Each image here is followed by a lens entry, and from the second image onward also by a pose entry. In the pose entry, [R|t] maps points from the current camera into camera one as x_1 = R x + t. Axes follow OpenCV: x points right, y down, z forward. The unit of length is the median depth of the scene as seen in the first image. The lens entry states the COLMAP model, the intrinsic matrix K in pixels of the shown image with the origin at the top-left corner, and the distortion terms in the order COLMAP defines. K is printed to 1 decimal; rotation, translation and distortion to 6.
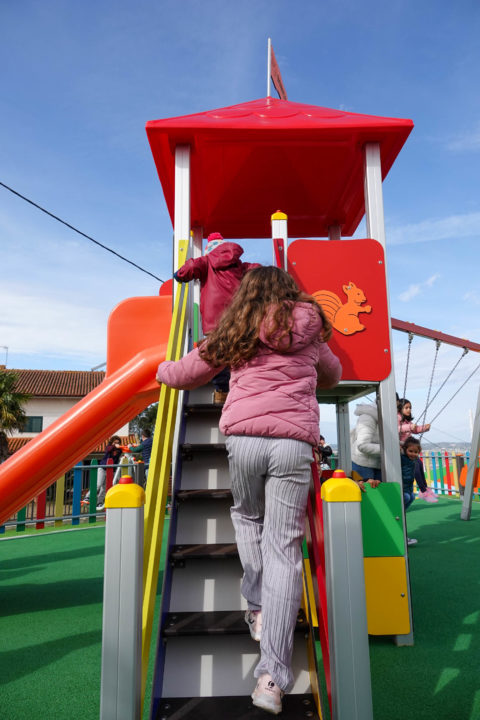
lens RADIAL K [[512.1, 0, 240.0], [0, 512.1, 360.0], [0, 0, 1]] dist [-0.001370, 0.001325]
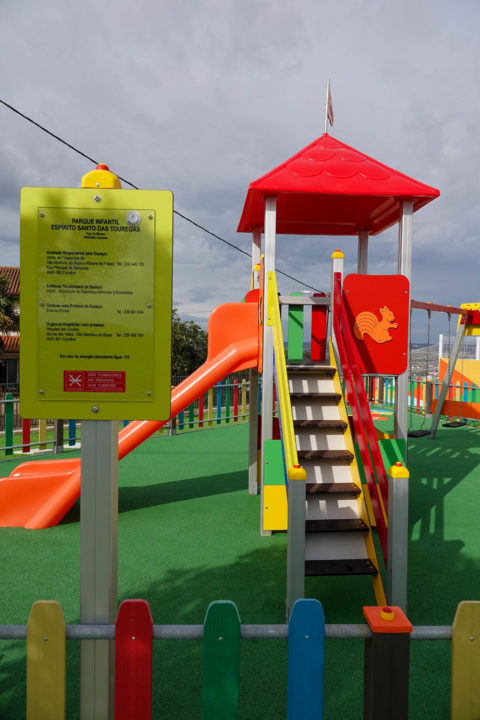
lens RADIAL K [[499.9, 0, 240.0], [0, 499.9, 360.0], [0, 0, 1]] dist [0.002788, 0.004325]
pose [[0.998282, 0.026658, 0.052177, -0.262677], [-0.036417, 0.979910, 0.196088, -0.263263], [-0.045901, -0.197651, 0.979197, -0.396818]]
